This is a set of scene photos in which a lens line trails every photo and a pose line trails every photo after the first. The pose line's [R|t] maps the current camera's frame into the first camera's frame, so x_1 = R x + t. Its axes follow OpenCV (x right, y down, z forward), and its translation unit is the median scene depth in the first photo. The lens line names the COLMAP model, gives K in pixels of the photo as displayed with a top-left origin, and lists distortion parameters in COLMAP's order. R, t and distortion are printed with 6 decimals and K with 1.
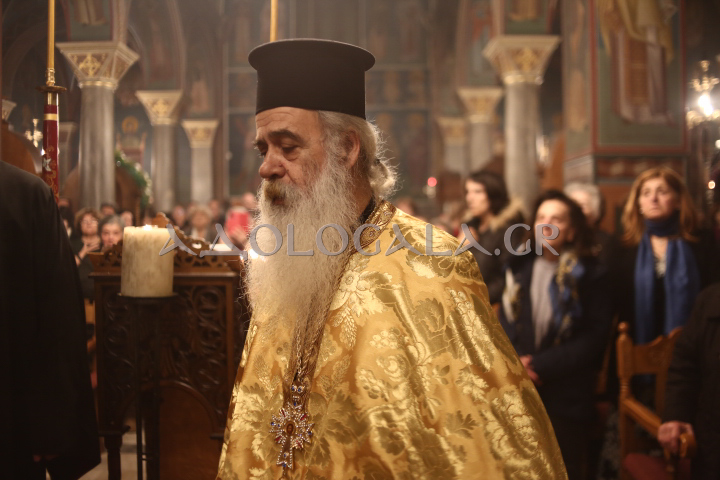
lens RADIAL K [[703.4, 0, 379.8], [0, 703.4, 236.3], [0, 0, 1]] dist [-0.104623, 0.000000]
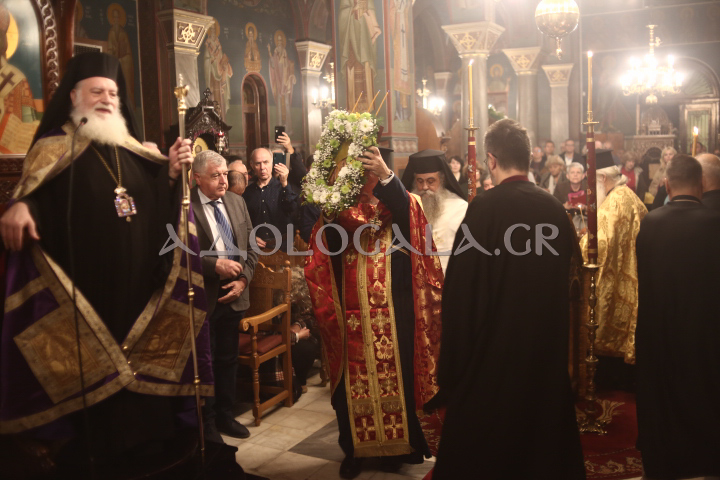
lens RADIAL K [[703.4, 0, 365.5], [0, 703.4, 232.9], [0, 0, 1]] dist [-0.104623, 0.000000]
pose [[0.866189, 0.040264, -0.498092, 0.071251], [0.016808, 0.993837, 0.109568, -0.040222], [0.499434, -0.103278, 0.860174, -0.244475]]
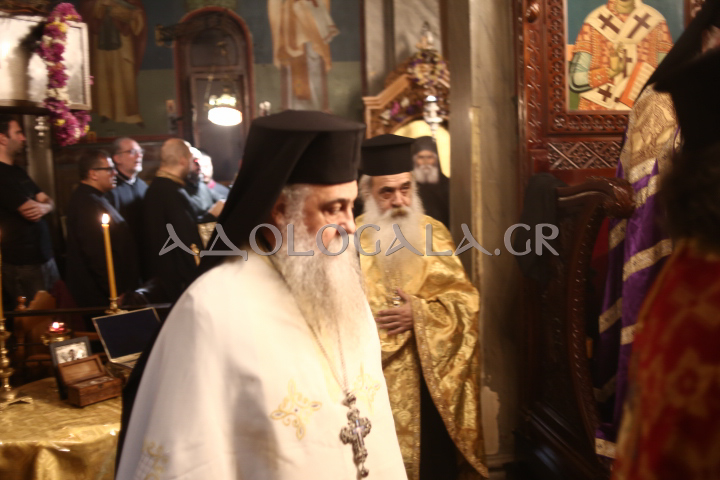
lens RADIAL K [[703.4, 0, 361.1], [0, 703.4, 234.7], [0, 0, 1]] dist [-0.104623, 0.000000]
pose [[0.097503, 0.109542, -0.989188, 0.022427], [0.025495, 0.993323, 0.112512, -0.025640], [0.994909, -0.036189, 0.094059, -0.170882]]
